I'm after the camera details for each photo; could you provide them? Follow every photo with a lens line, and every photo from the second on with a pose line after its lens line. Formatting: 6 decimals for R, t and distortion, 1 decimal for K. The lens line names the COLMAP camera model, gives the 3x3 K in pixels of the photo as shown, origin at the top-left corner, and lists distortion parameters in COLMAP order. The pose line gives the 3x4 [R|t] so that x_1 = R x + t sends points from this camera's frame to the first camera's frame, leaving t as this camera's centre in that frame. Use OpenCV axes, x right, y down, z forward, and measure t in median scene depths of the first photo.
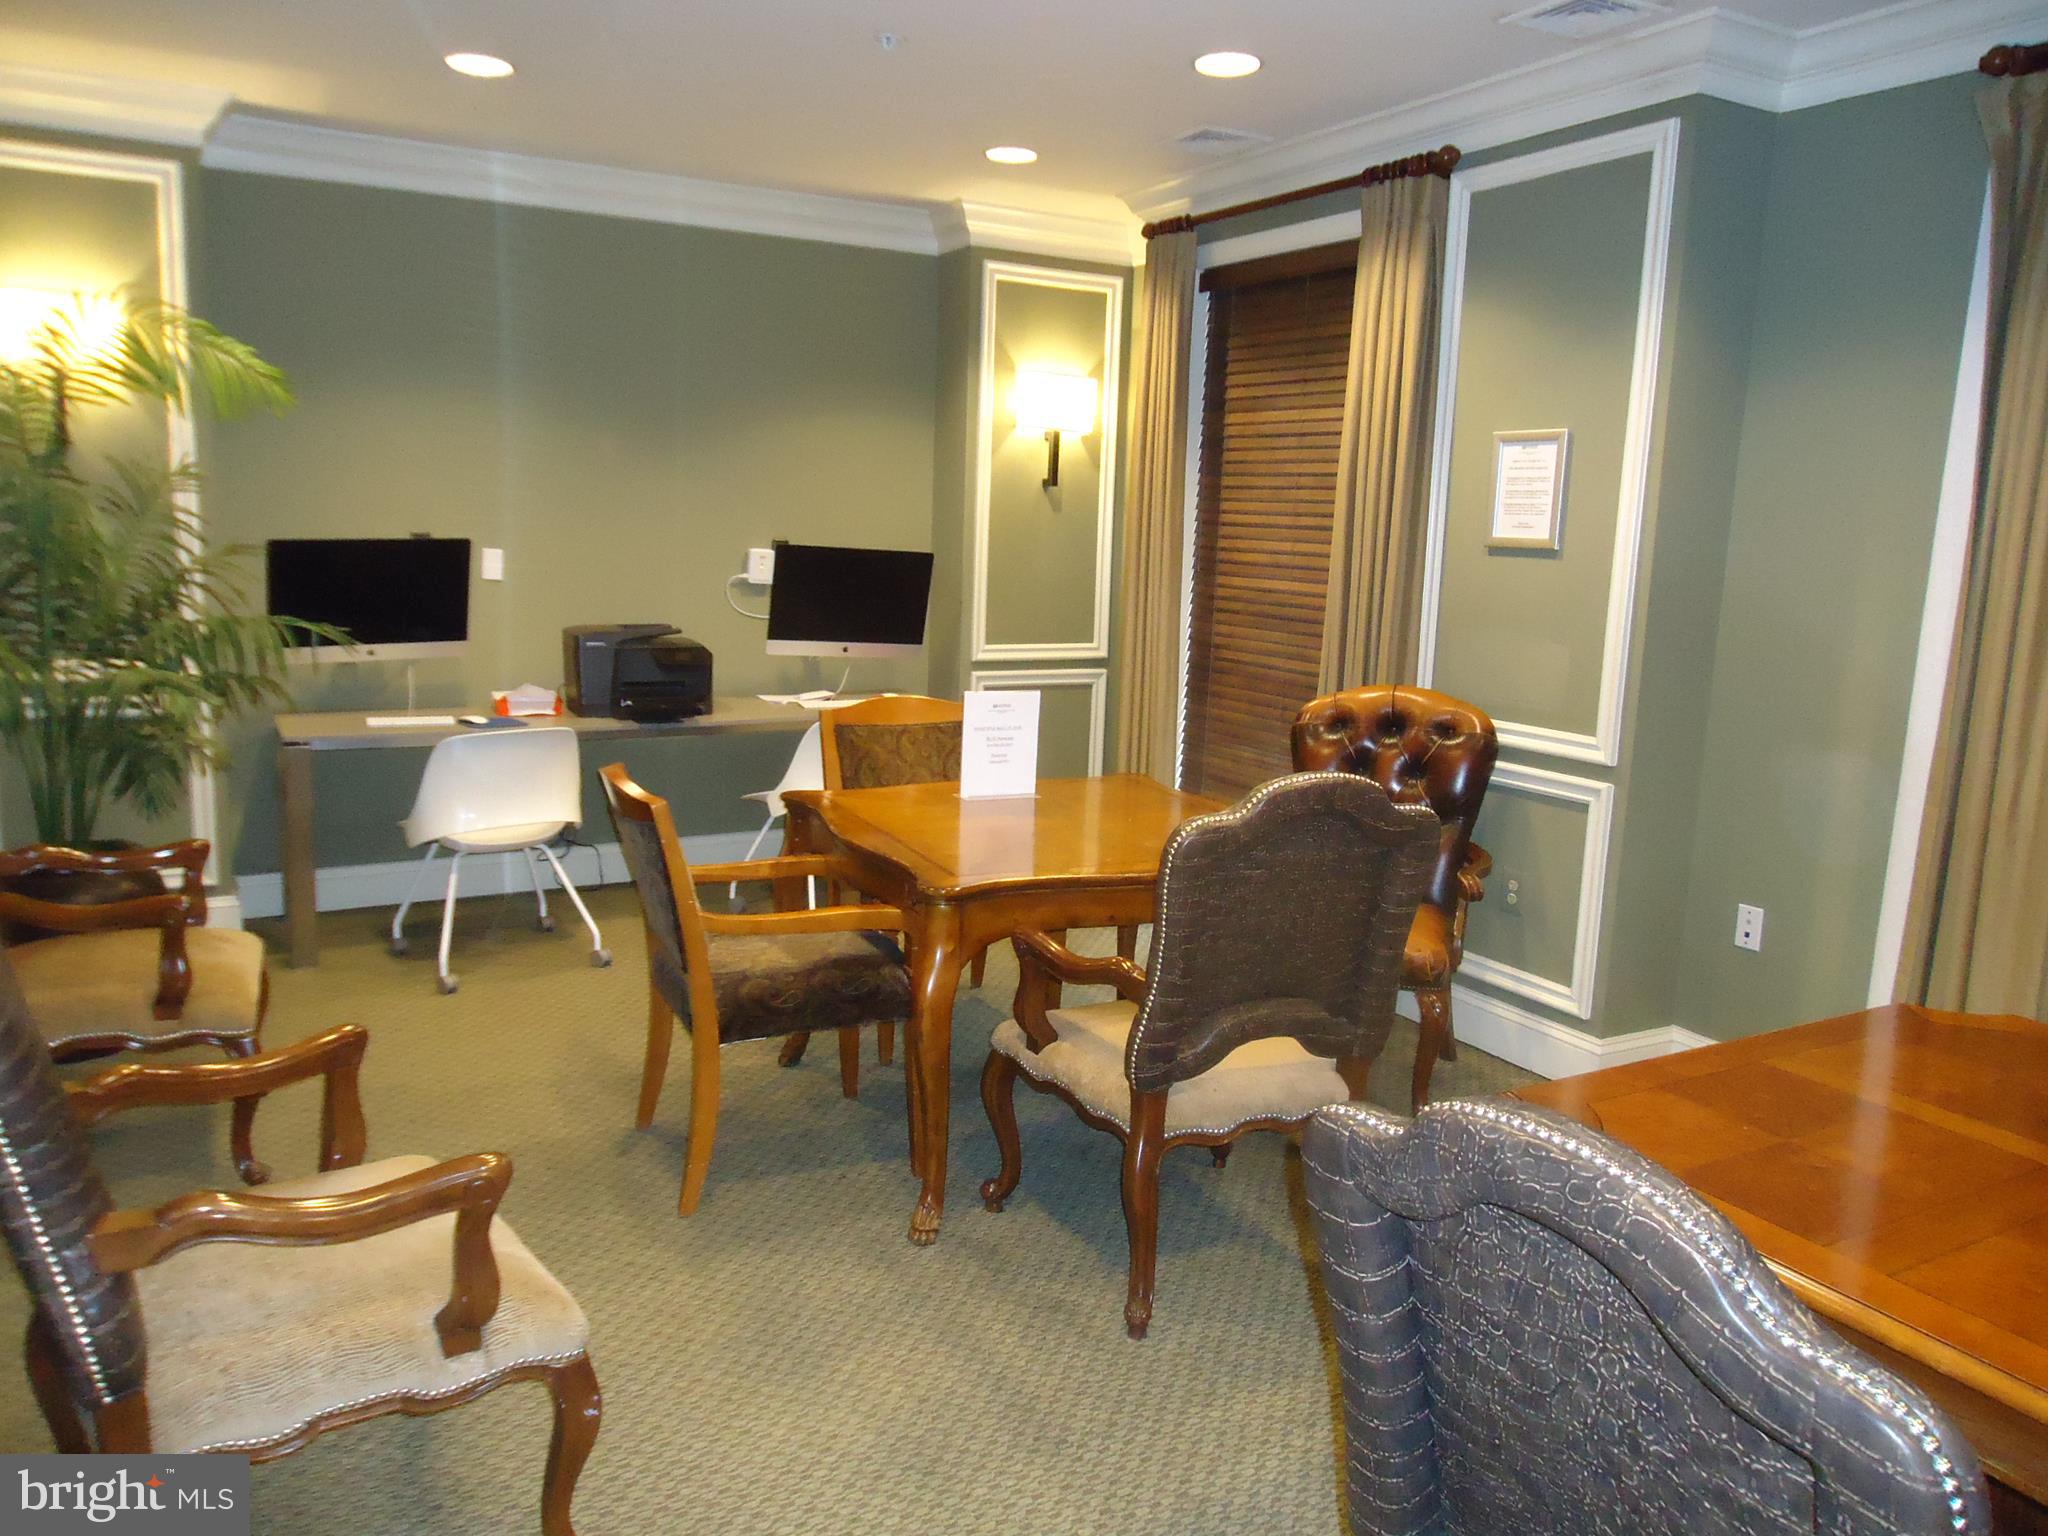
lens RADIAL K [[1482.3, 0, 1026.9], [0, 1482.3, 775.9], [0, 0, 1]] dist [-0.032789, 0.025655]
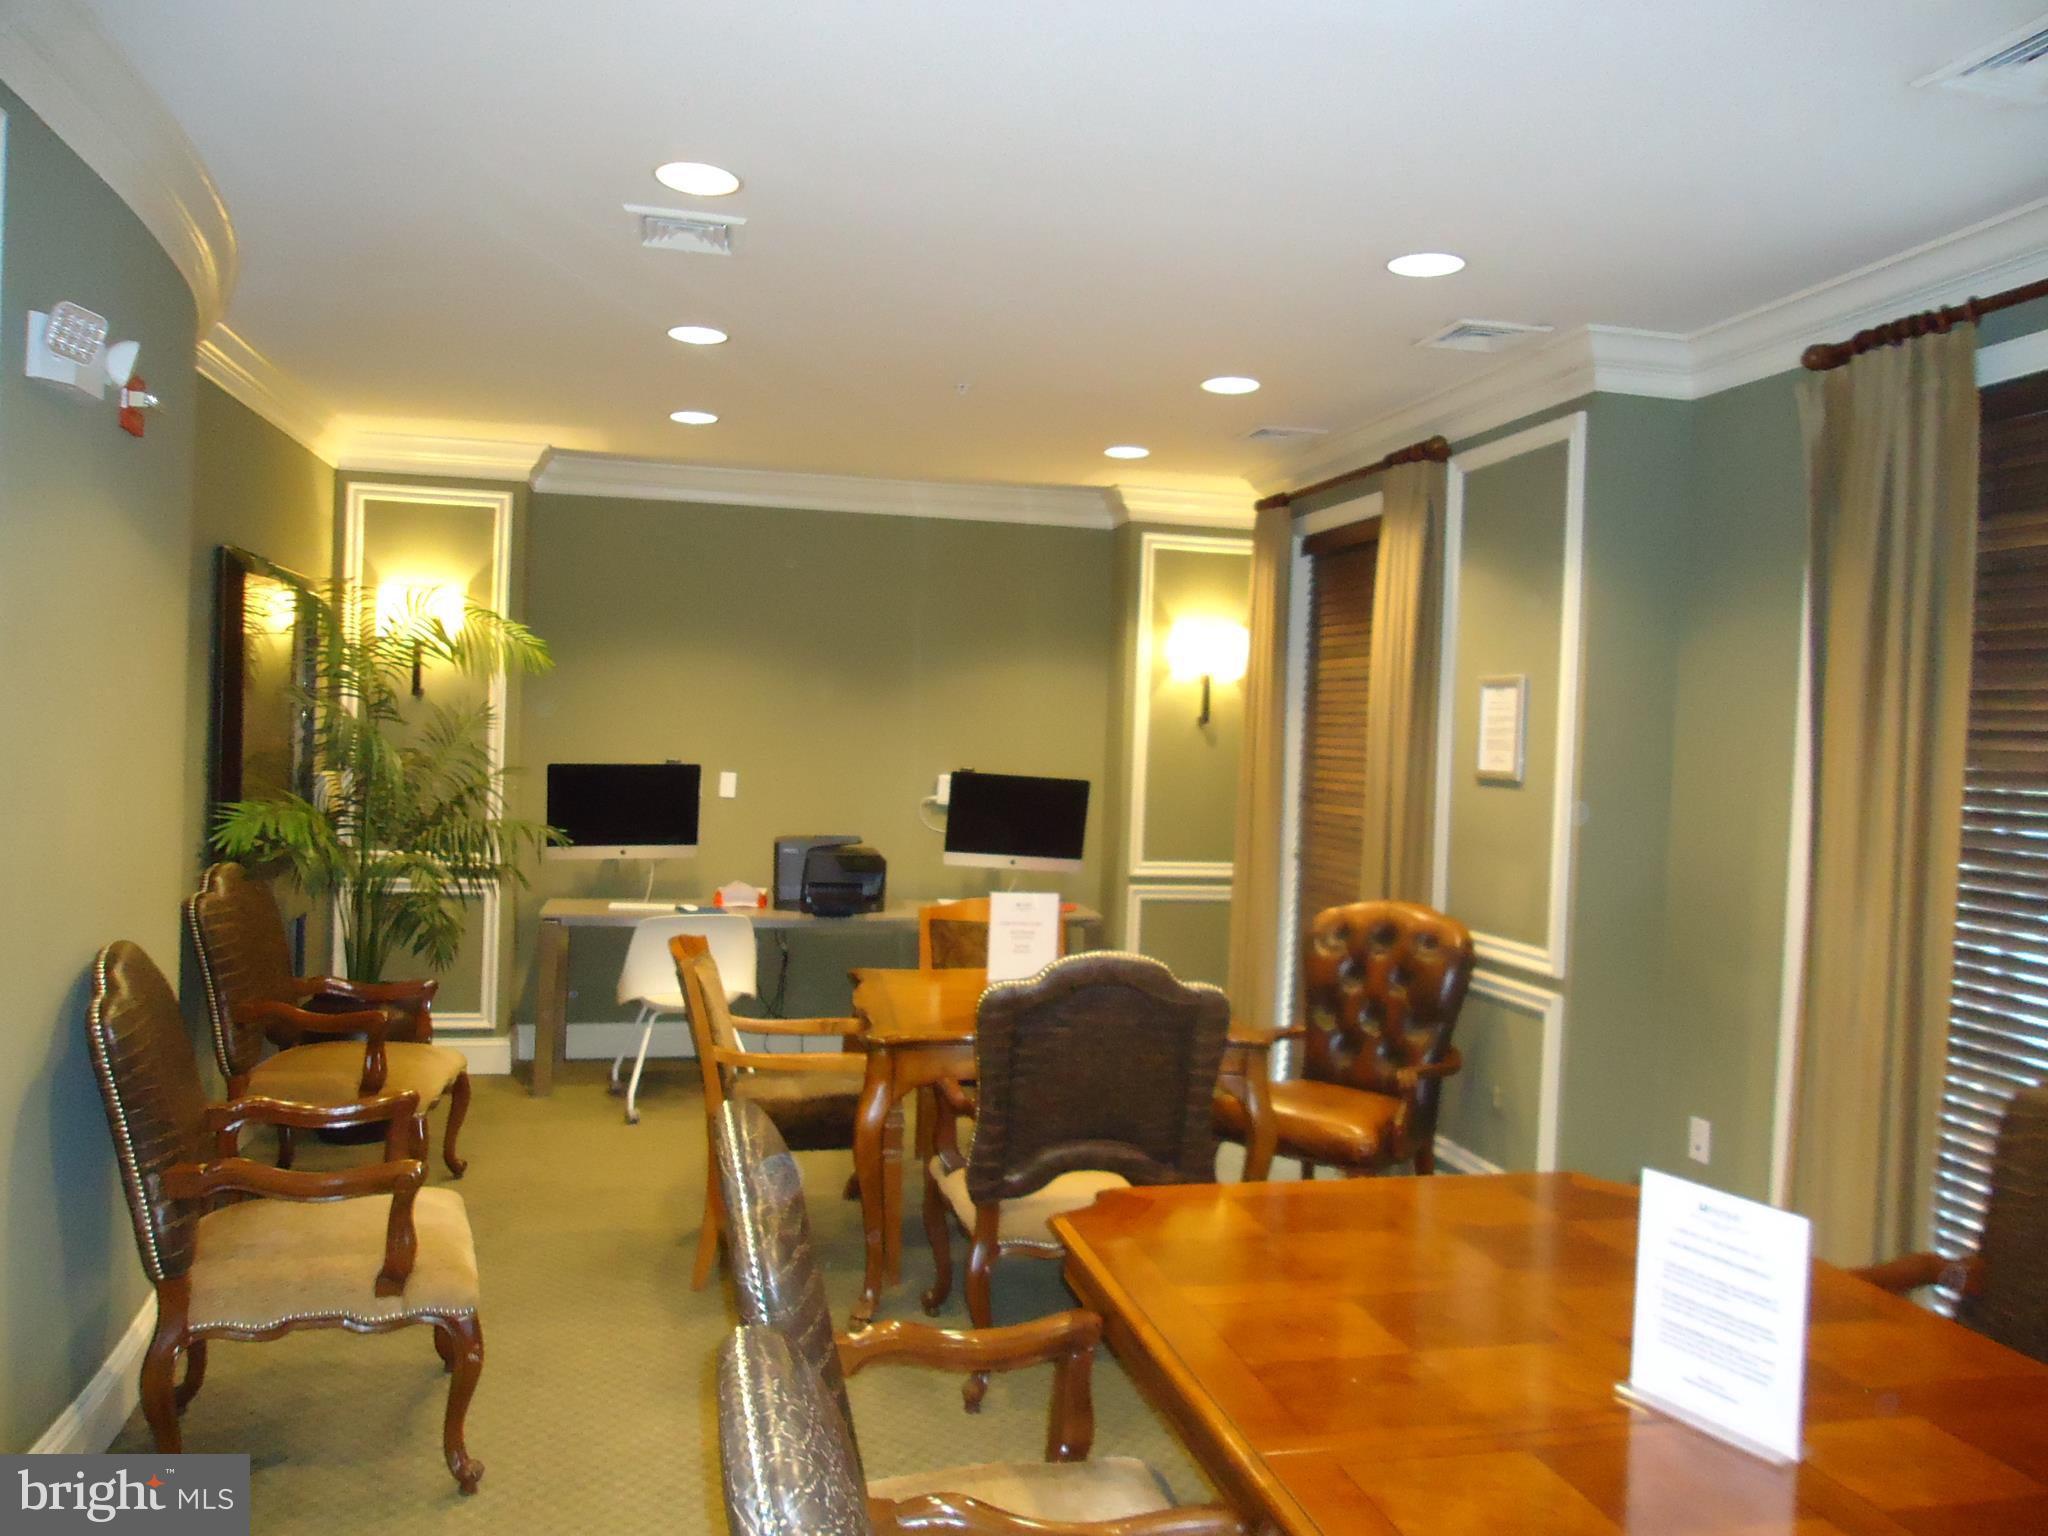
lens RADIAL K [[1482.3, 0, 1026.9], [0, 1482.3, 775.9], [0, 0, 1]] dist [-0.032789, 0.025655]
pose [[0.960036, 0.008983, -0.279734, 0.265077], [-0.051603, 0.988031, -0.145370, 0.020107], [0.275079, 0.153996, 0.949008, -0.133920]]
